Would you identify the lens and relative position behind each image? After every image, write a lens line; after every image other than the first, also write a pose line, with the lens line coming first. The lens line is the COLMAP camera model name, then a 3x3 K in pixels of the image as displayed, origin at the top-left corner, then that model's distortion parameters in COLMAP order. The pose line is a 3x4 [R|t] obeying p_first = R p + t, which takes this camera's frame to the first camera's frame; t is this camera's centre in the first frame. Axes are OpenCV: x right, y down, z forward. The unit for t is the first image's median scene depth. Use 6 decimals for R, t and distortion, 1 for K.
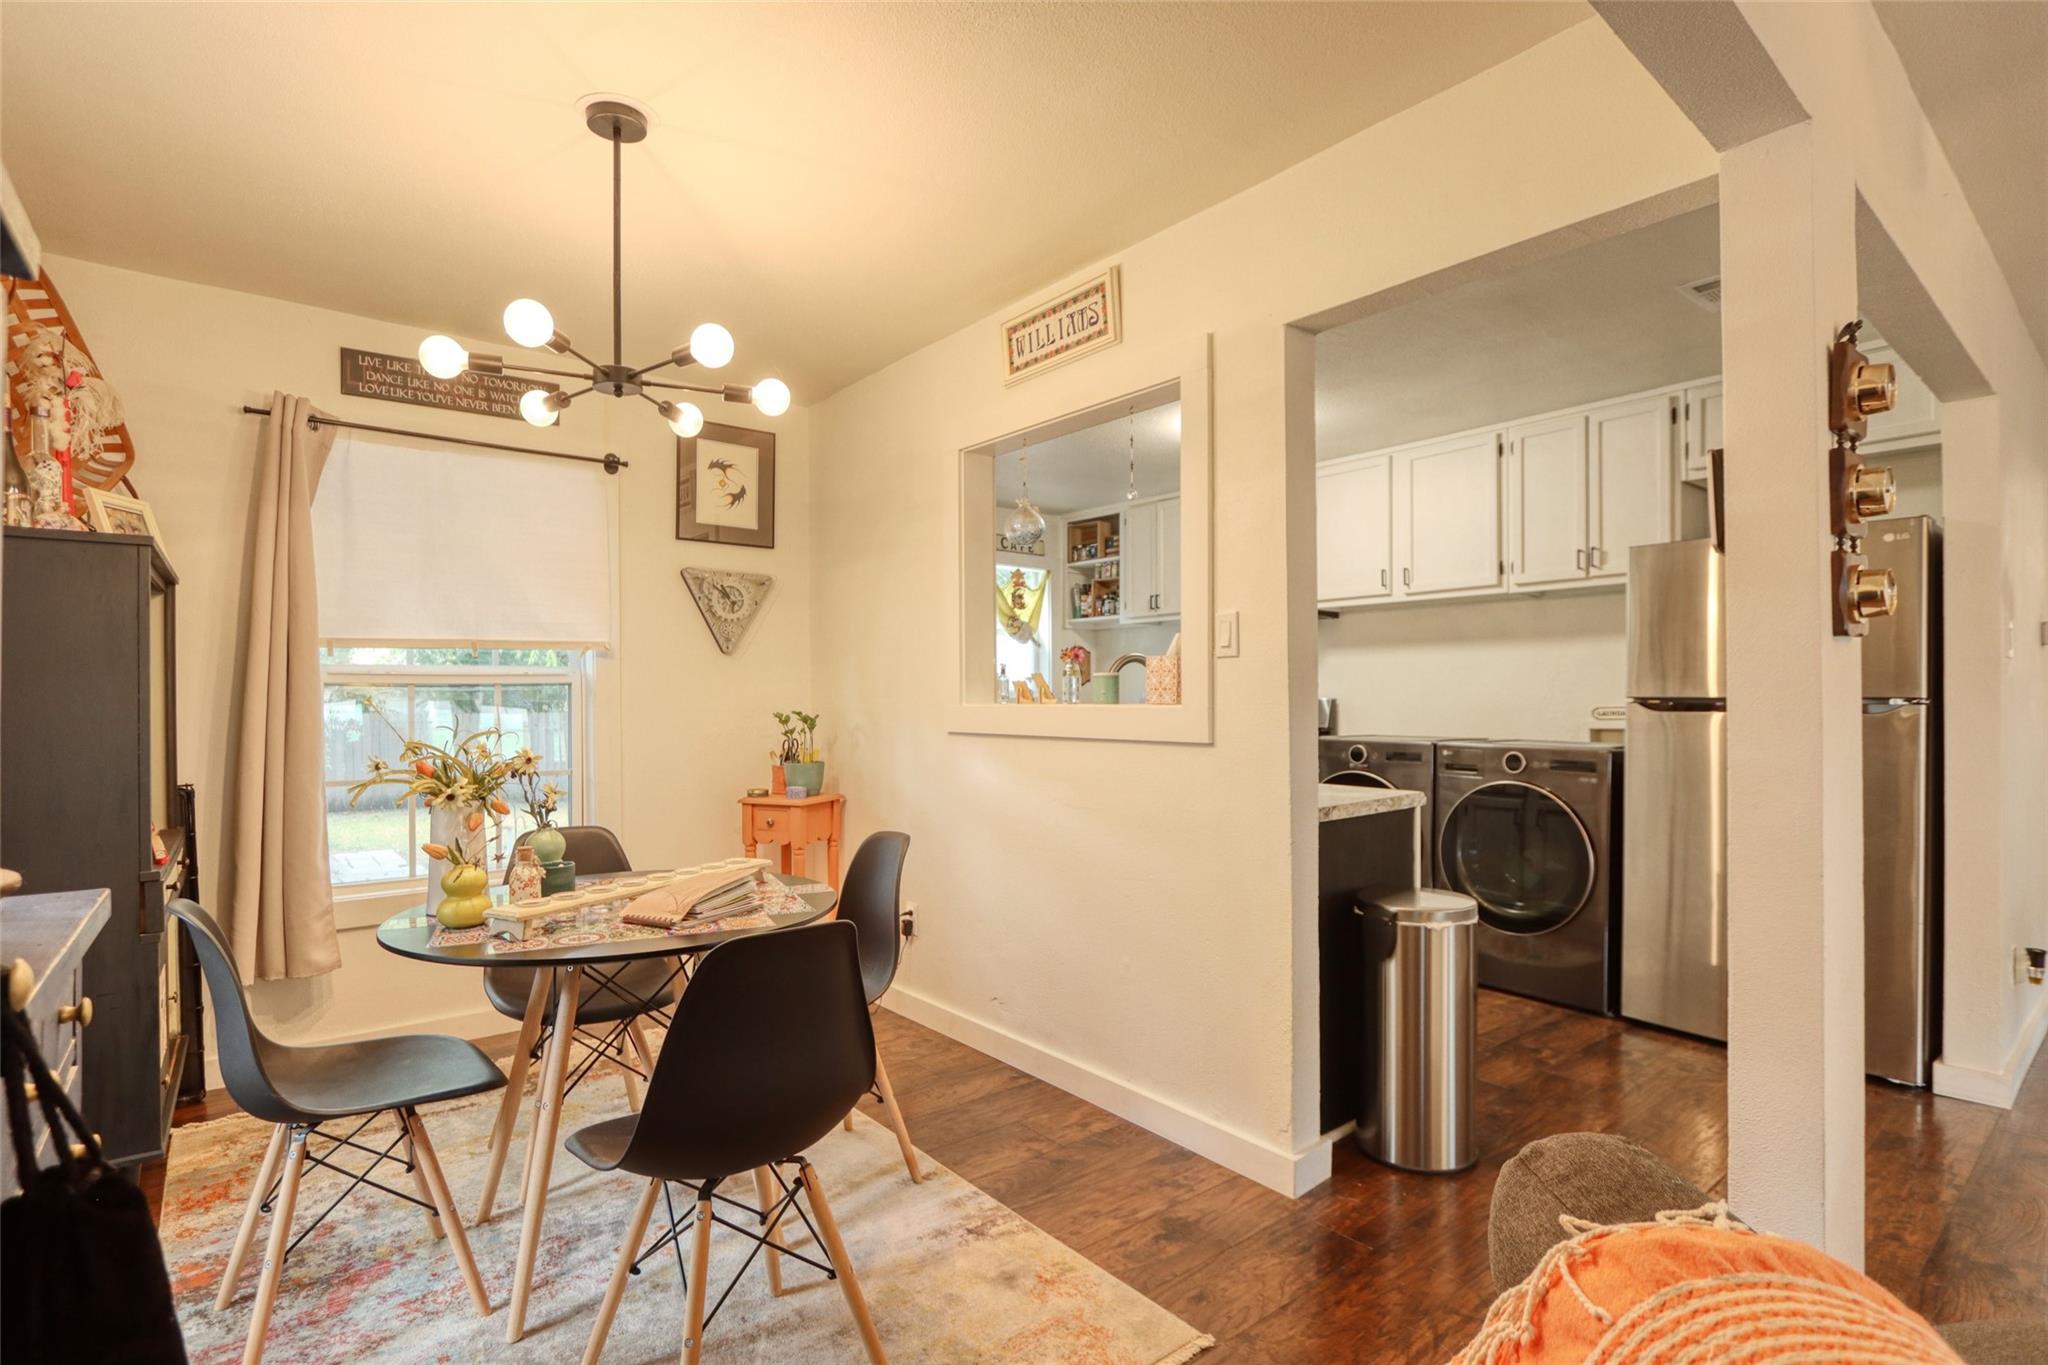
lens RADIAL K [[983.4, 0, 1026.2], [0, 983.4, 701.1], [0, 0, 1]] dist [-0.017146, 0.002879]
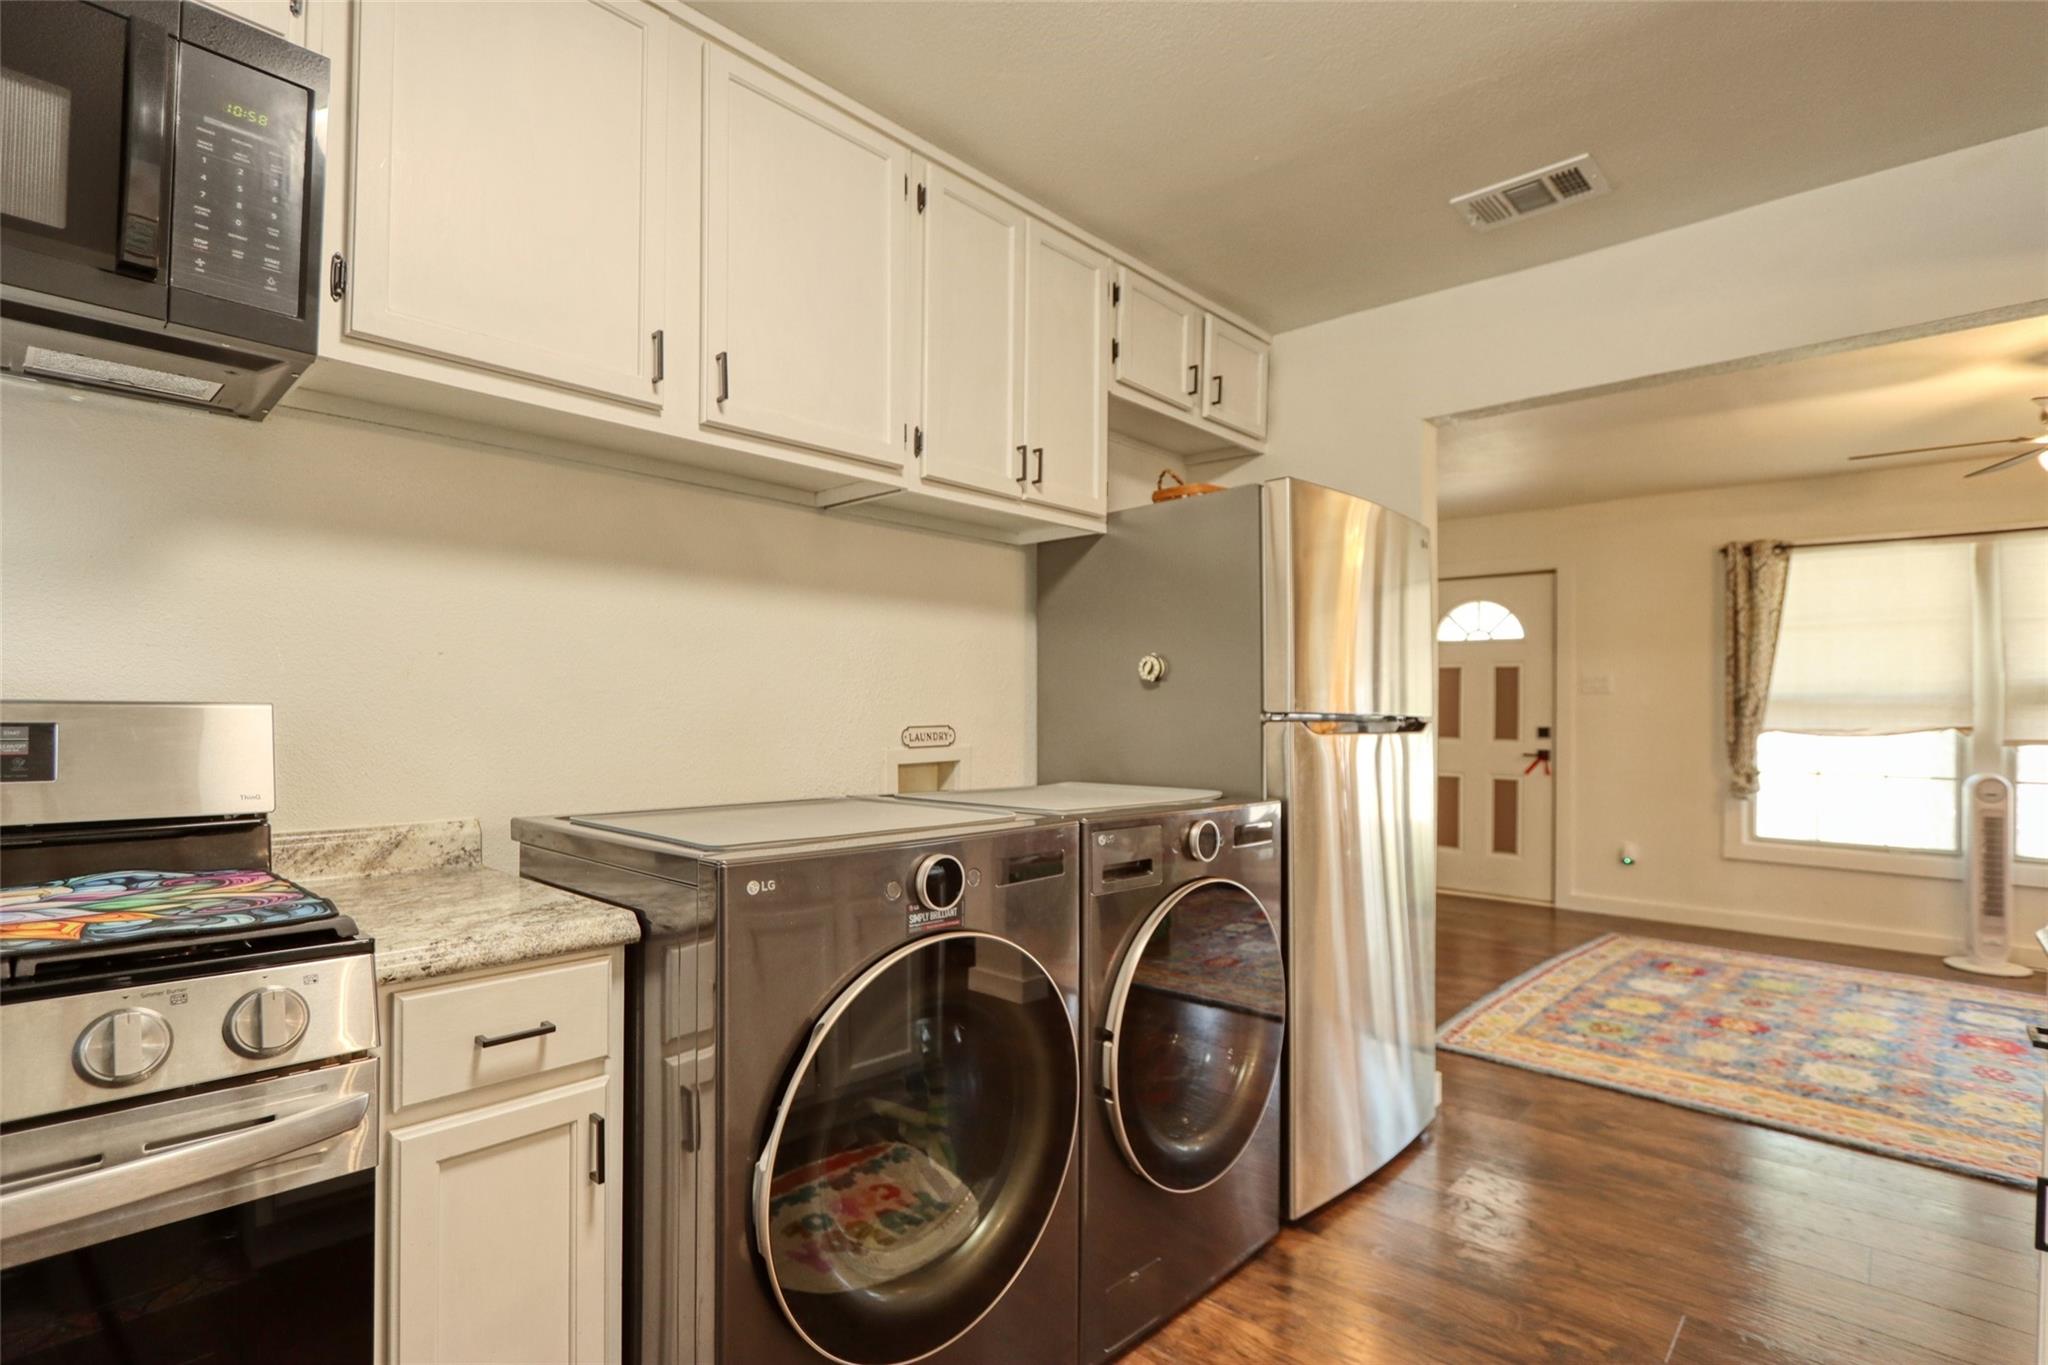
lens RADIAL K [[983.4, 0, 1025.6], [0, 983.4, 695.8], [0, 0, 1]] dist [-0.017146, 0.002879]
pose [[-0.149473, 0.013254, 0.988677, 0.010715], [-0.008954, 0.999851, -0.014758, -0.003830], [-0.988725, -0.011059, -0.149332, 1.212224]]
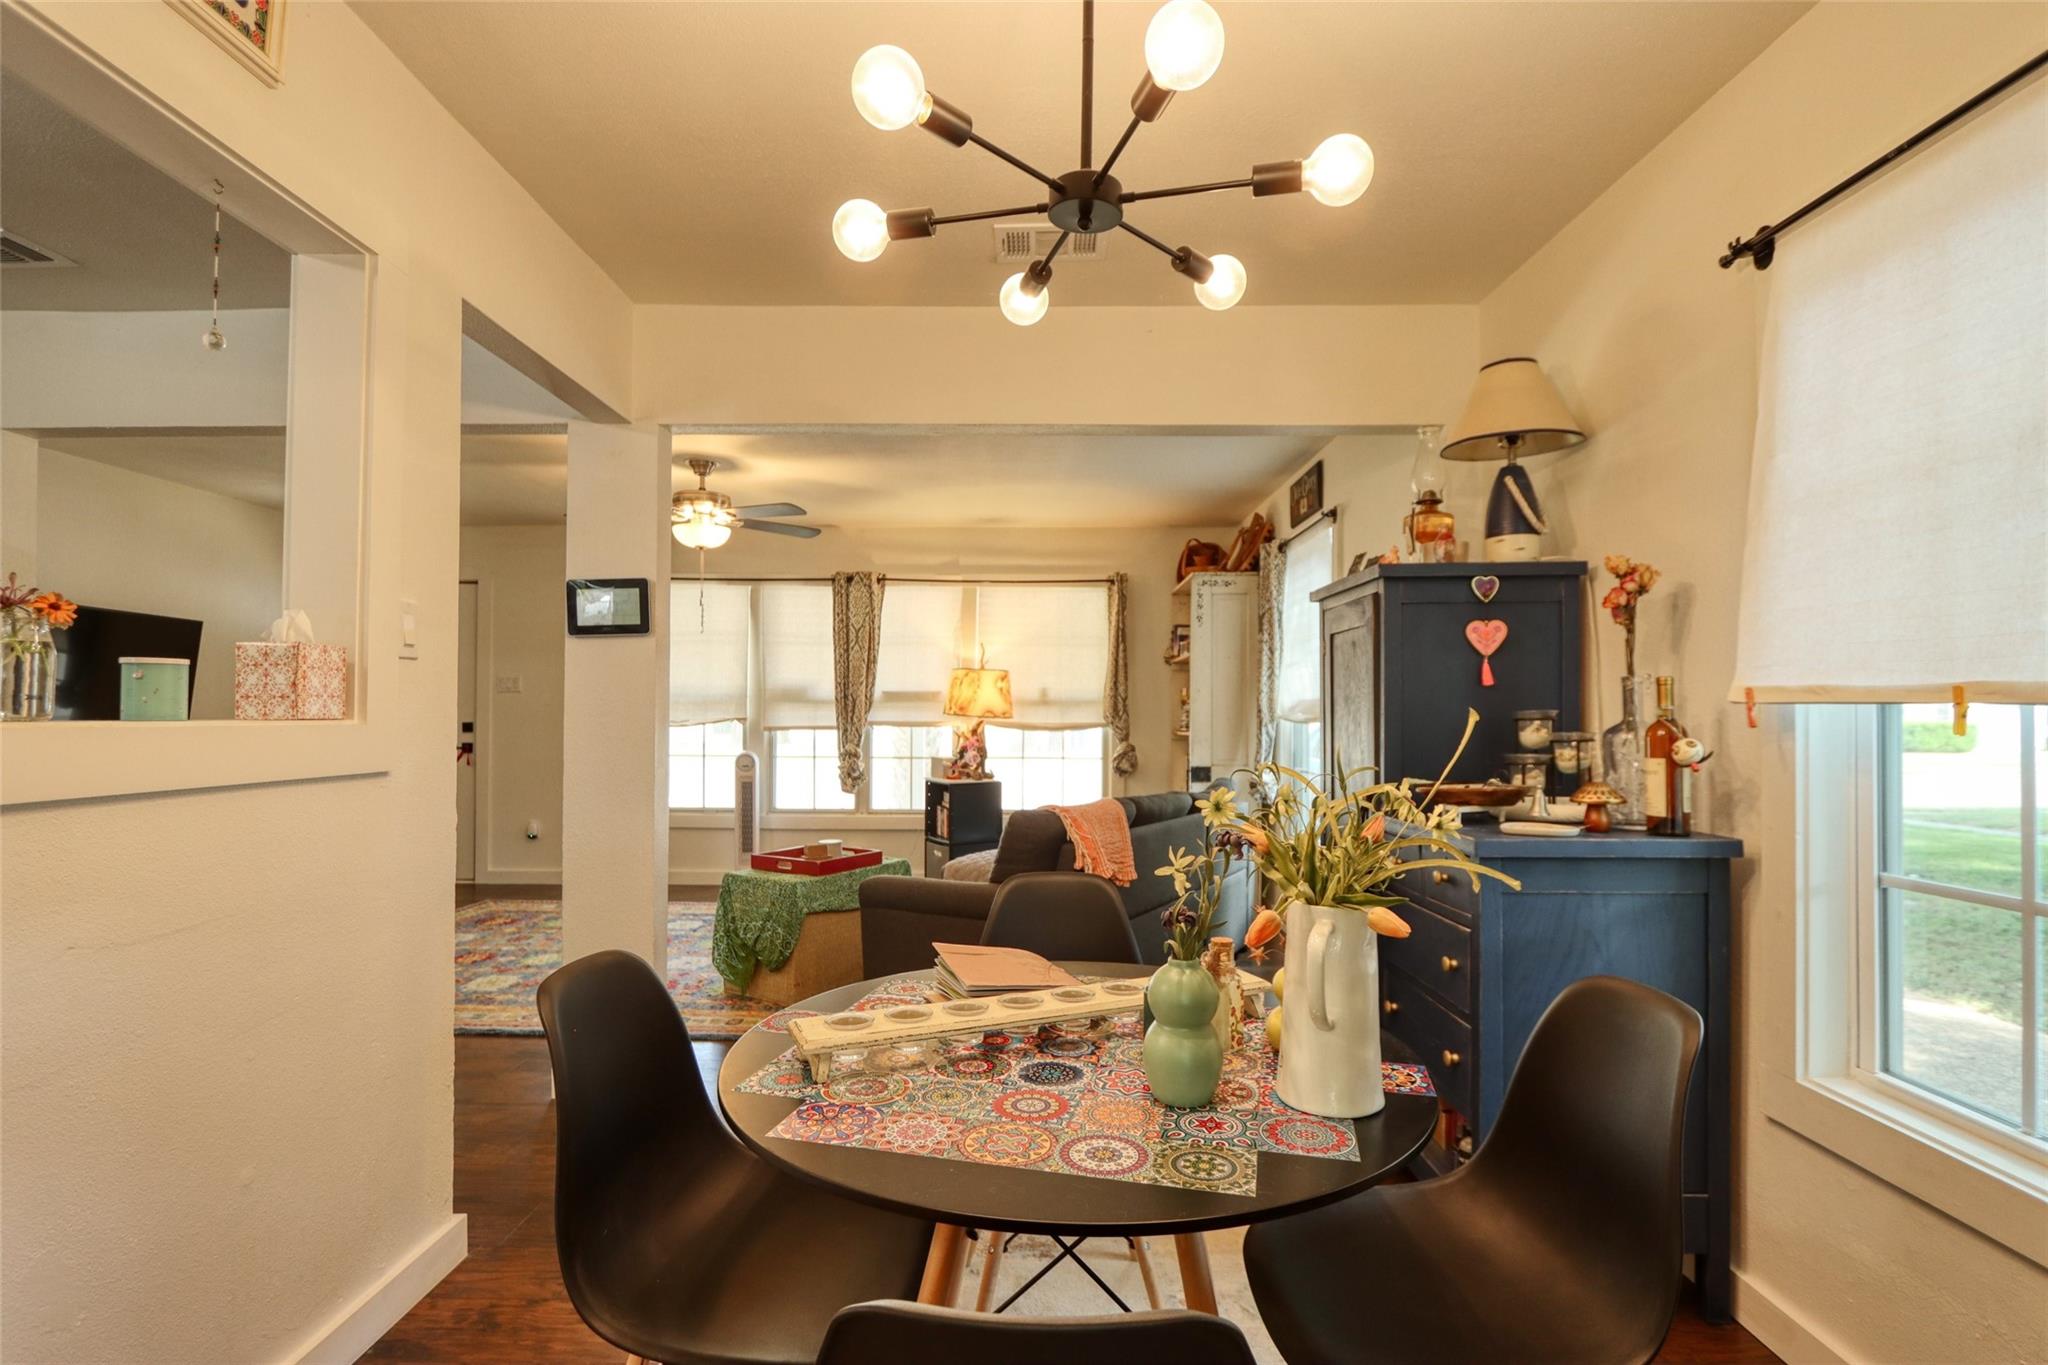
lens RADIAL K [[983.4, 0, 1032.7], [0, 983.4, 700.4], [0, 0, 1]] dist [-0.017146, 0.002879]
pose [[-0.776378, 0.006929, 0.630229, -0.451386], [-0.001483, 0.999917, -0.012821, -0.002722], [-0.630266, -0.010889, -0.776303, 0.862328]]
